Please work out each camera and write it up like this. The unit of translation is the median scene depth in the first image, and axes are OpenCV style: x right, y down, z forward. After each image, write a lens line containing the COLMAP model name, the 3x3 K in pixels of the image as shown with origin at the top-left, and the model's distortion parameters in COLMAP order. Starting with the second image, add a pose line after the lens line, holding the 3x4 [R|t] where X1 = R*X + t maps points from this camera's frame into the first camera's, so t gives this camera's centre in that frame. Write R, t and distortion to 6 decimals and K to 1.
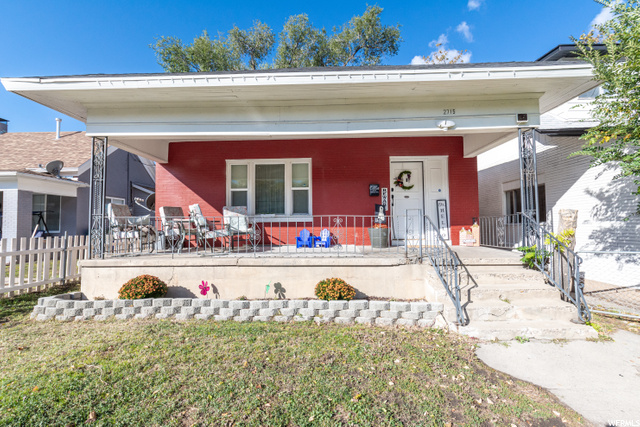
lens RADIAL K [[286.2, 0, 320.6], [0, 286.2, 207.4], [0, 0, 1]] dist [-0.002795, -0.000273]
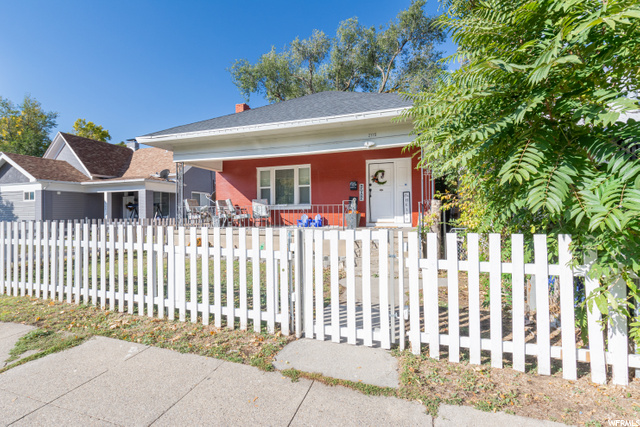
lens RADIAL K [[295.7, 0, 318.7], [0, 295.7, 200.4], [0, 0, 1]] dist [0.000176, -0.000011]
pose [[0.958579, -0.011888, -0.284577, 0.414198], [0.016571, 0.999764, 0.014052, -0.013123], [0.284343, -0.018185, 0.958550, -0.381487]]
